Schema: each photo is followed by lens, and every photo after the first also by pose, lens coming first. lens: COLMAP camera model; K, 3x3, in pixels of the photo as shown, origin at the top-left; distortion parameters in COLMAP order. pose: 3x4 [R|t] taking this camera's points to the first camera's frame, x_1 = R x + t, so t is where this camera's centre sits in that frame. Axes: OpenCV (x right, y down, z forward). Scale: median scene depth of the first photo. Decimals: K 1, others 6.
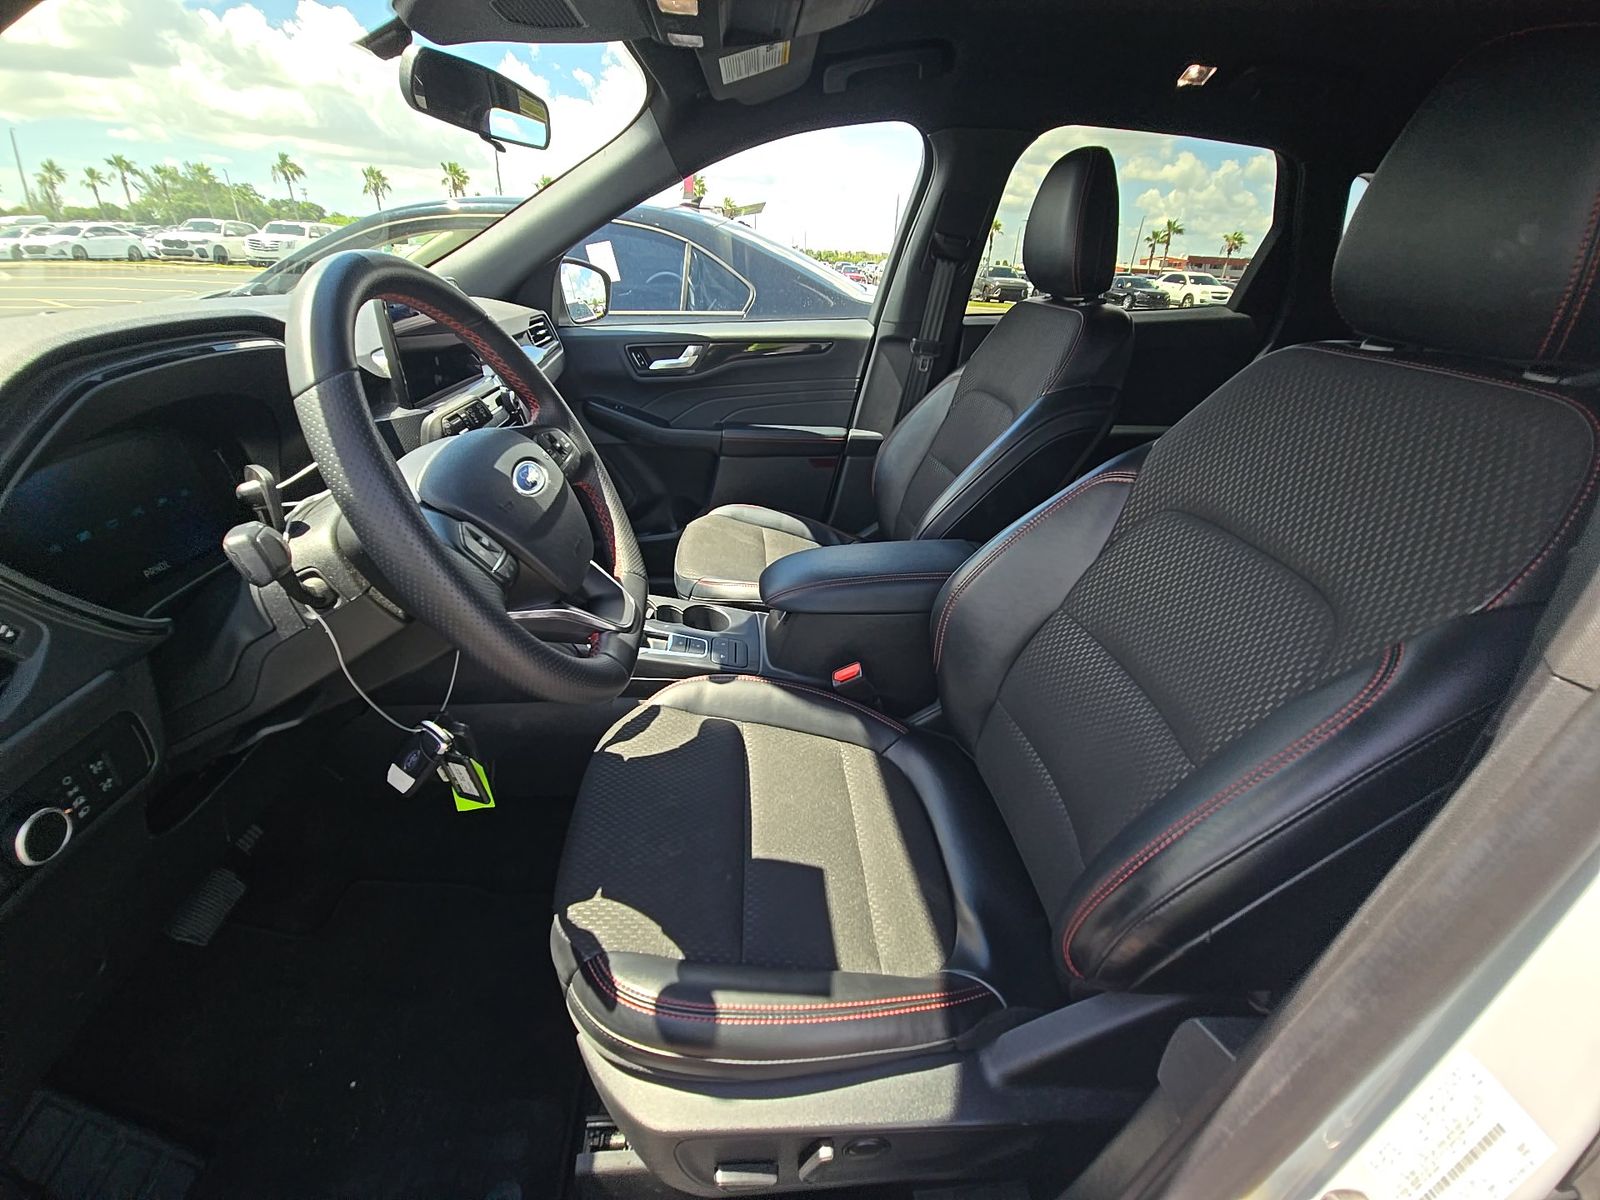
lens RADIAL K [[658.7, 0, 797.3], [0, 658.7, 592.8], [0, 0, 1]] dist [0.005532, -0.004584]
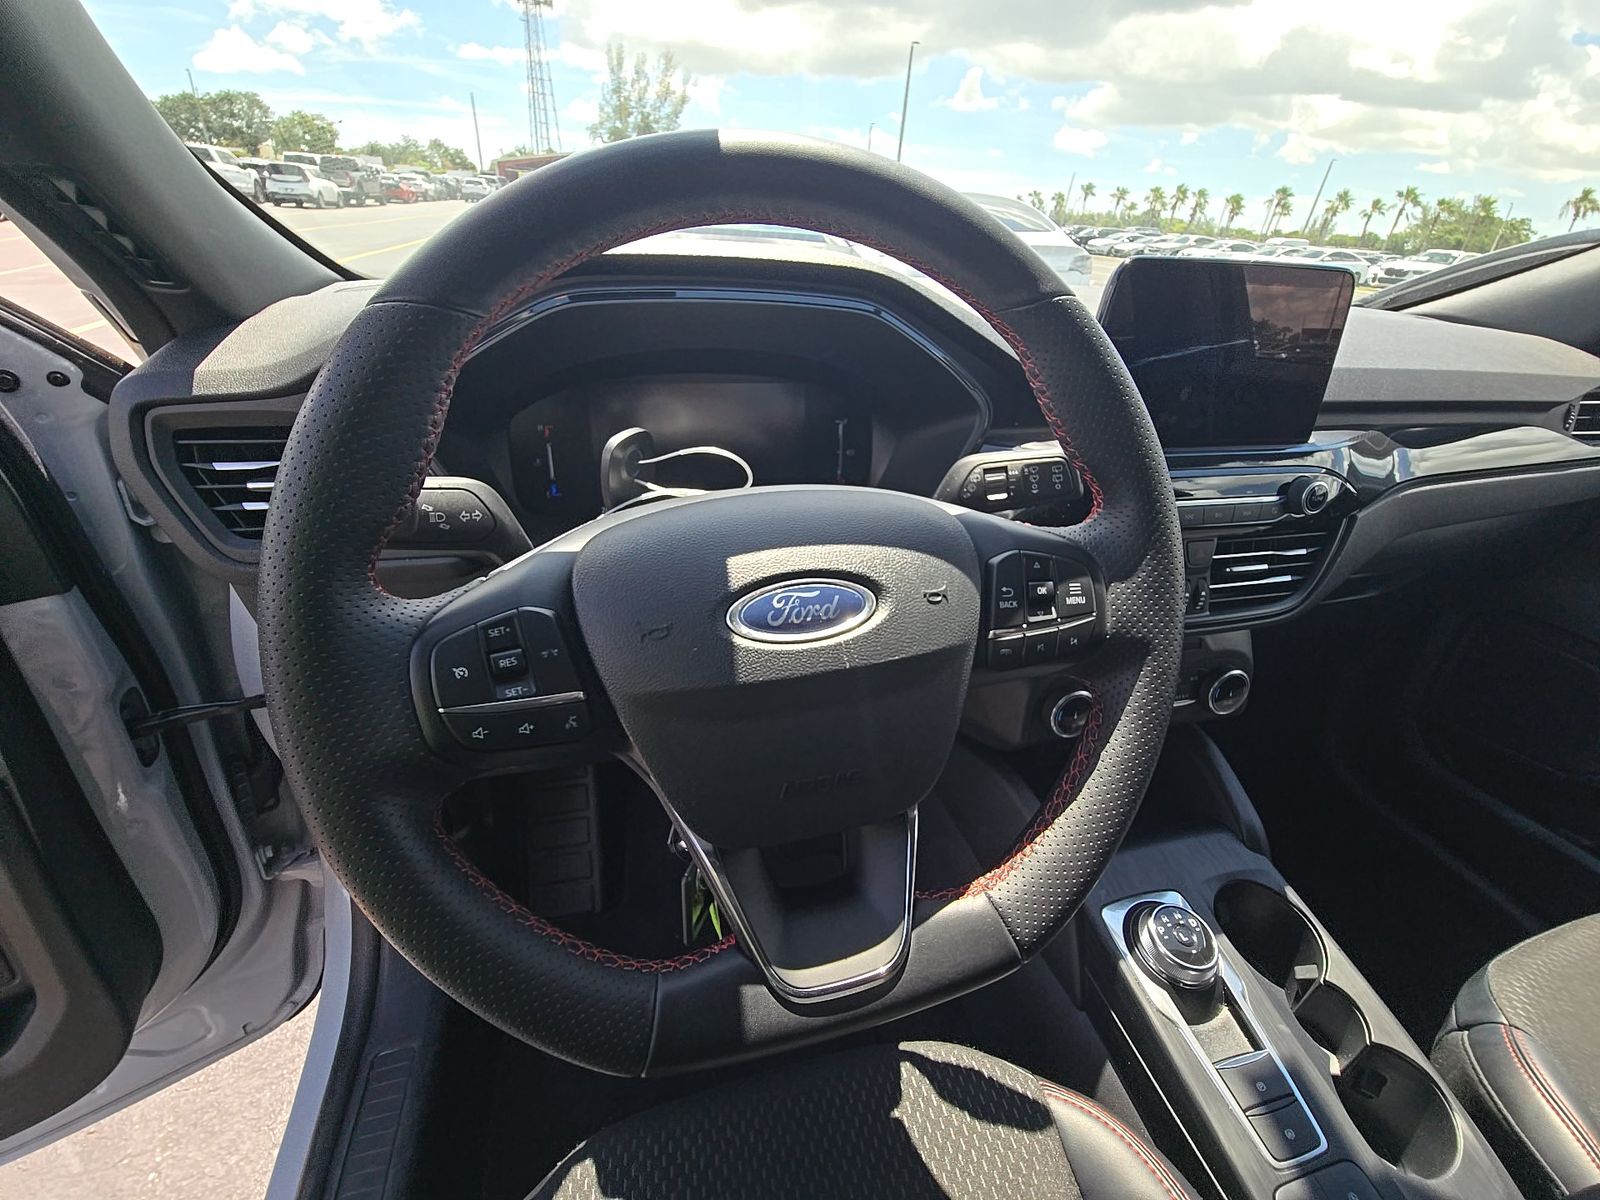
lens RADIAL K [[658.7, 0, 793.4], [0, 658.7, 590.6], [0, 0, 1]] dist [0.005532, -0.004584]
pose [[0.178647, 0.458948, -0.870317, 0.001721], [-0.495759, 0.806043, 0.323291, -0.180622], [0.849887, 0.373713, 0.371525, 0.433212]]
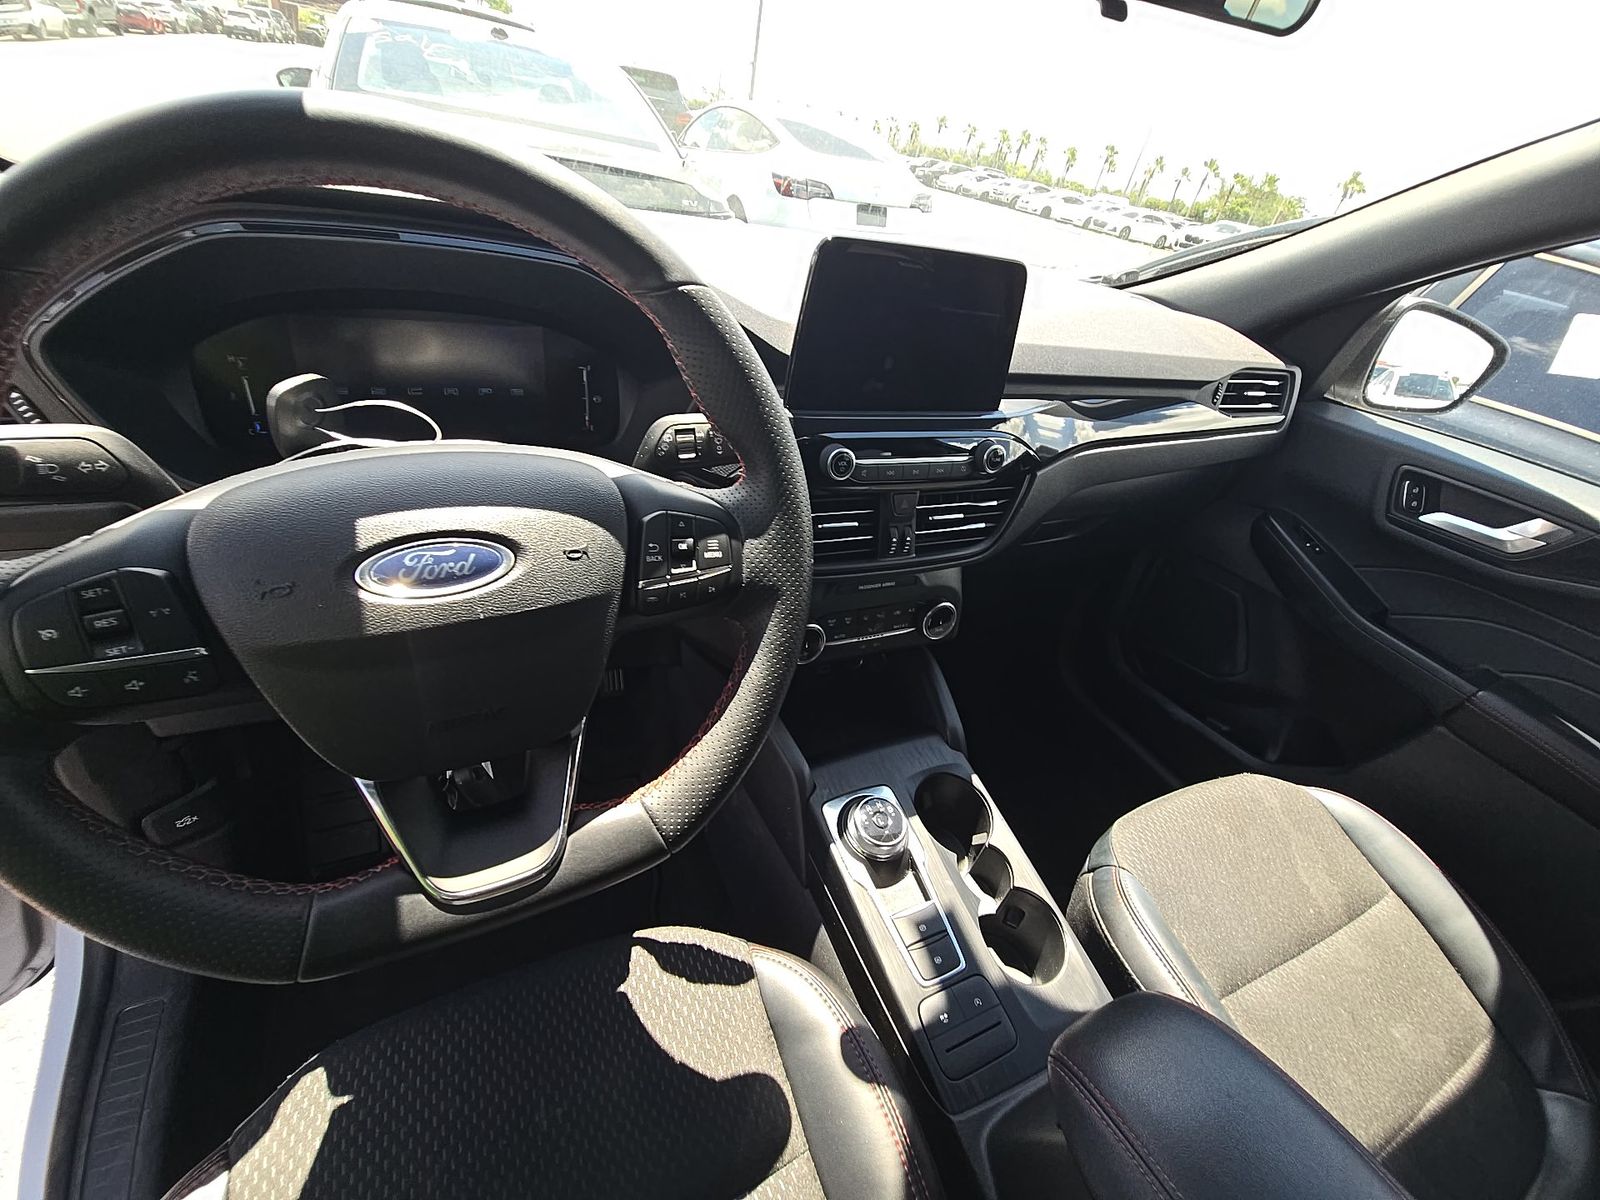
lens RADIAL K [[658.7, 0, 805.9], [0, 658.7, 591.3], [0, 0, 1]] dist [0.005532, -0.004584]
pose [[0.357395, 0.546716, -0.757213, 0.059756], [-0.559900, 0.774336, 0.294814, -0.258832], [0.747517, 0.318598, 0.582850, 0.492503]]
